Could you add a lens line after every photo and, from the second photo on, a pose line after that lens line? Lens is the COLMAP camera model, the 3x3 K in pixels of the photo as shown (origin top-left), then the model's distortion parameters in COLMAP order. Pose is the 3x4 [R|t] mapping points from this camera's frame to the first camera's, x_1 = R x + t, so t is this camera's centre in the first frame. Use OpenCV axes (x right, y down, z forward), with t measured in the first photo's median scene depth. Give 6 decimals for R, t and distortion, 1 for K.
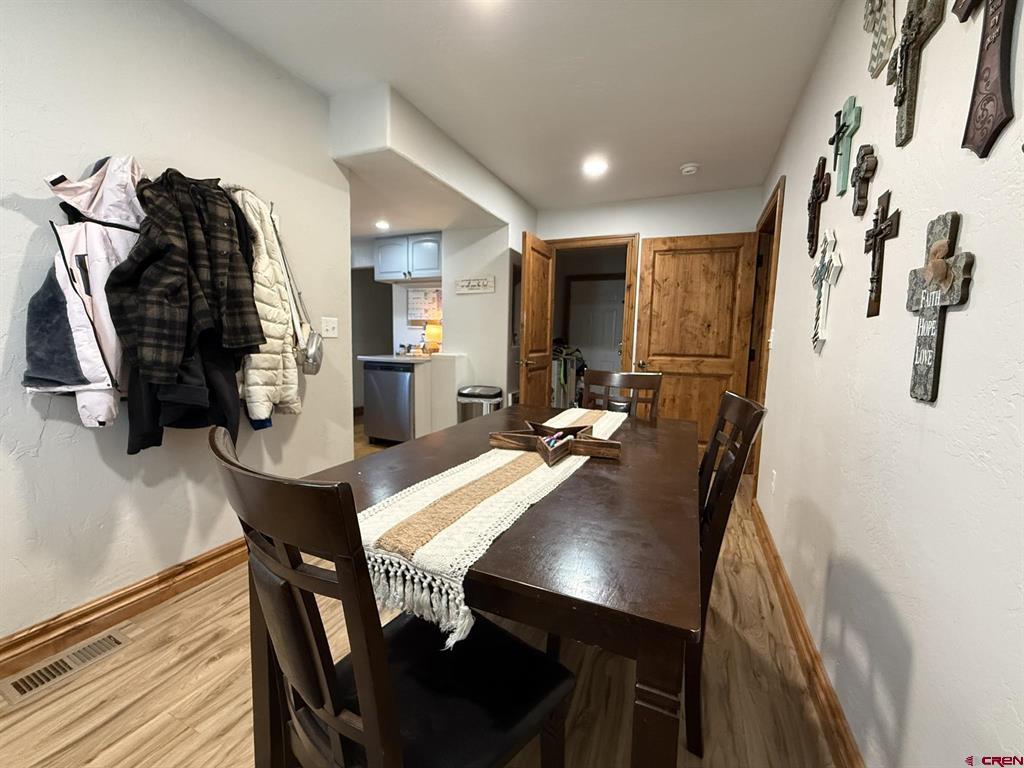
lens RADIAL K [[411.8, 0, 508.8], [0, 411.8, 381.5], [0, 0, 1]] dist [0.000171, -0.000177]
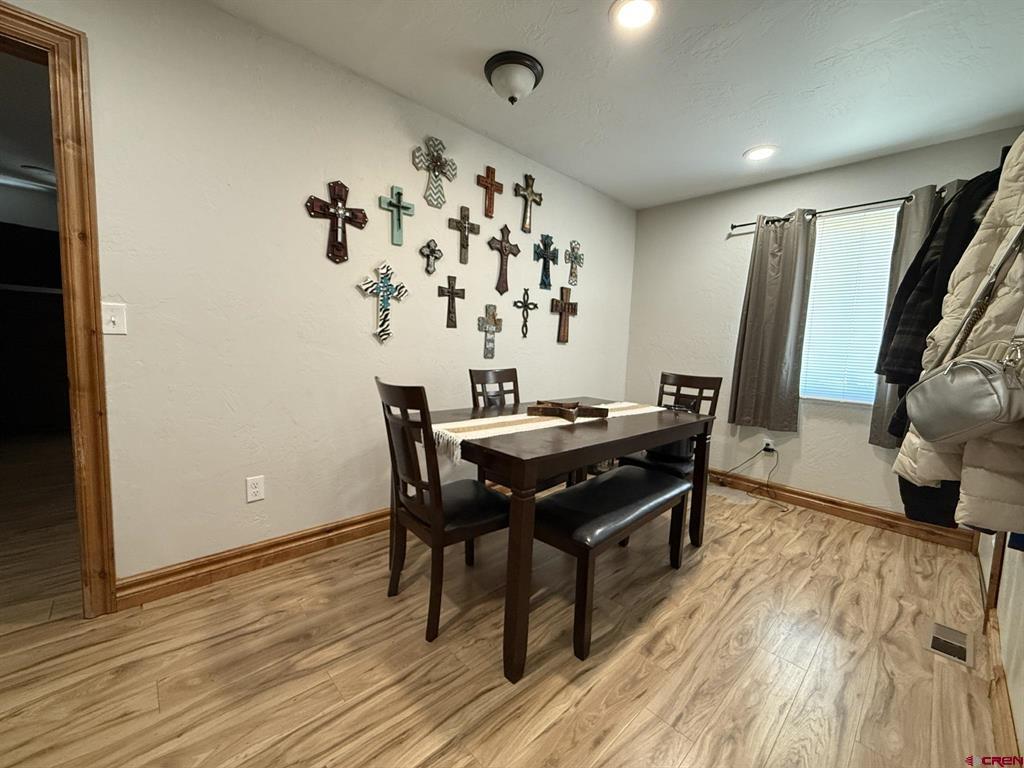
lens RADIAL K [[410.1, 0, 513.6], [0, 410.1, 384.6], [0, 0, 1]] dist [0.000031, -0.000320]
pose [[-0.923116, -0.096126, 0.372312, -0.106459], [-0.020395, 0.979126, 0.202231, -0.100988], [-0.383980, 0.179089, -0.905807, 0.951692]]
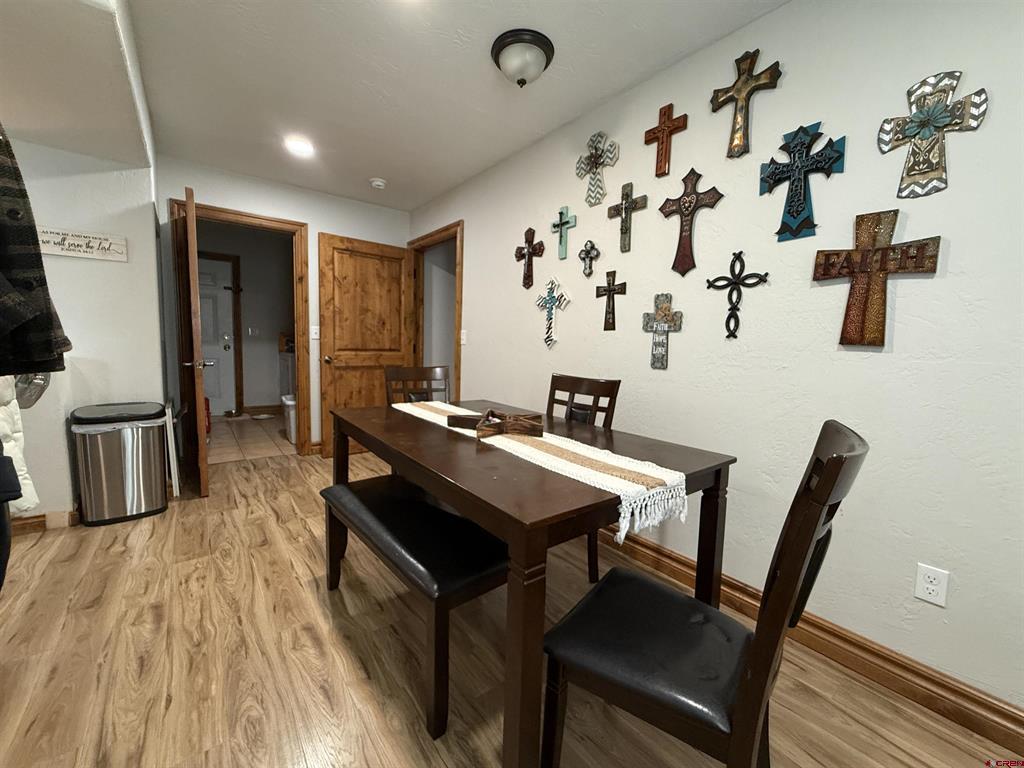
lens RADIAL K [[410.1, 0, 513.6], [0, 410.1, 384.6], [0, 0, 1]] dist [0.000031, -0.000320]
pose [[0.468863, -0.098296, 0.877784, -0.362786], [0.072728, 0.994710, 0.072542, -0.023036], [-0.880272, 0.029827, 0.473532, 0.144359]]
